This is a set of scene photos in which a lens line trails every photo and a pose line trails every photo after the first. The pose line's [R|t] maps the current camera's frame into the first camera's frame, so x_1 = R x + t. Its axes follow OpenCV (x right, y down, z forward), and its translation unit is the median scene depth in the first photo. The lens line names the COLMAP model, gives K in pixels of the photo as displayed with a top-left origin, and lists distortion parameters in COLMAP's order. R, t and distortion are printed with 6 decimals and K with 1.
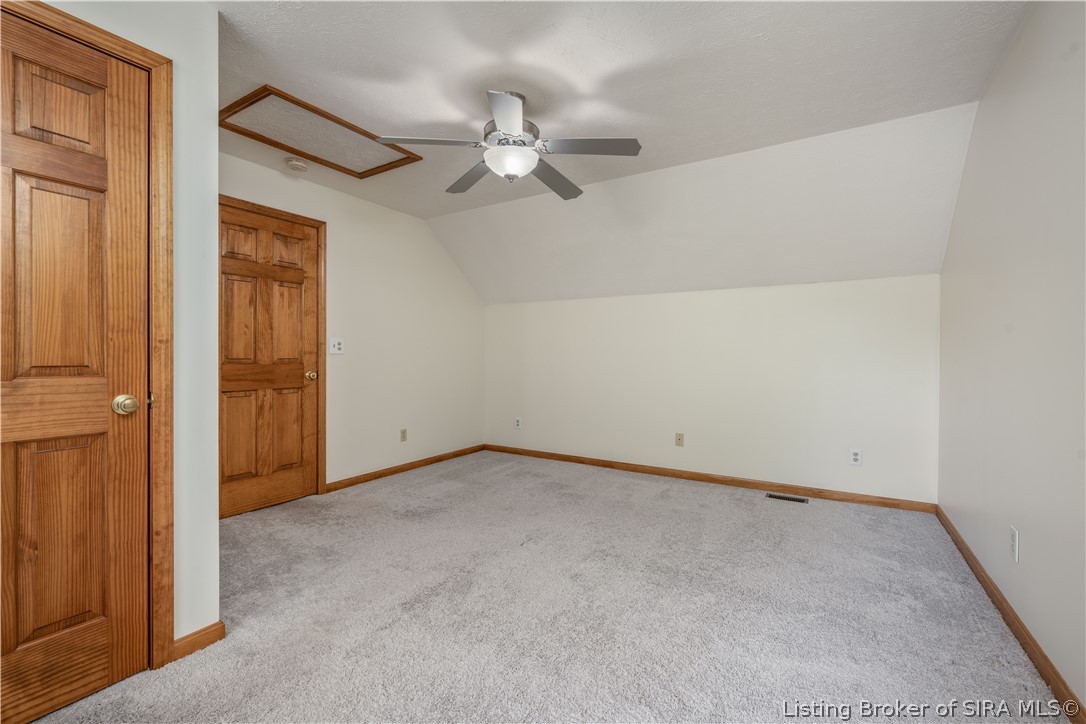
lens RADIAL K [[460.9, 0, 543.0], [0, 460.9, 362.0], [0, 0, 1]] dist [-0.000083, -0.000026]
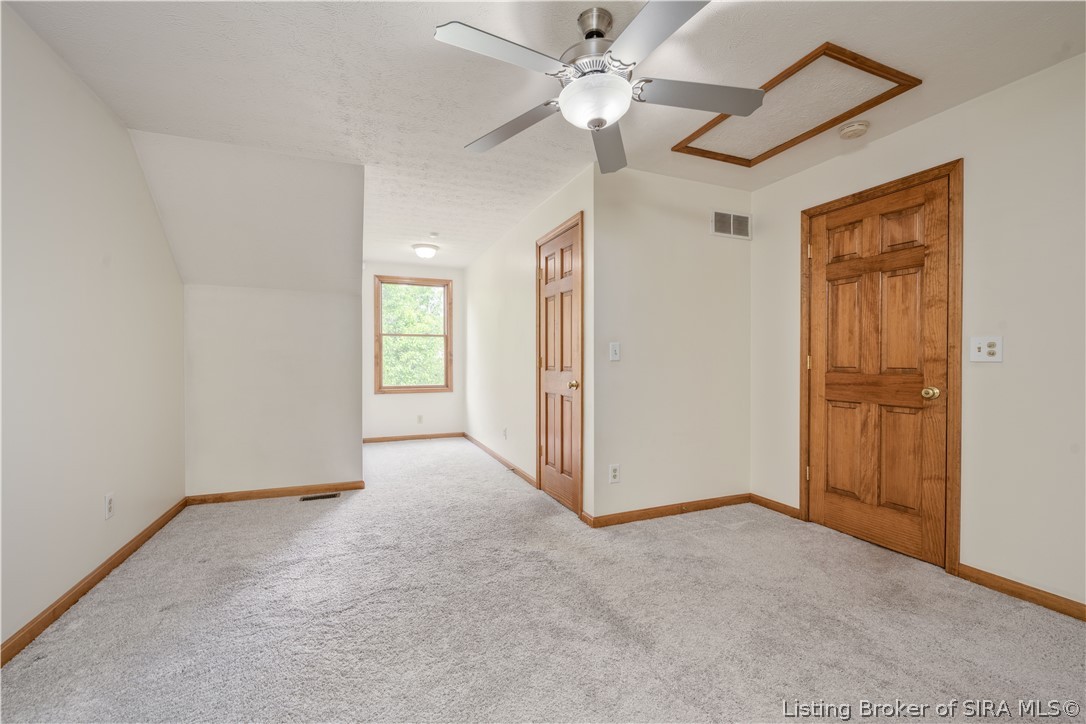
lens RADIAL K [[460.9, 0, 543.0], [0, 460.9, 362.0], [0, 0, 1]] dist [-0.000083, -0.000026]
pose [[-0.582447, 0.004377, -0.812857, 0.426340], [-0.010360, 0.999864, 0.012807, -0.021320], [0.812802, 0.015881, -0.582323, 0.969009]]
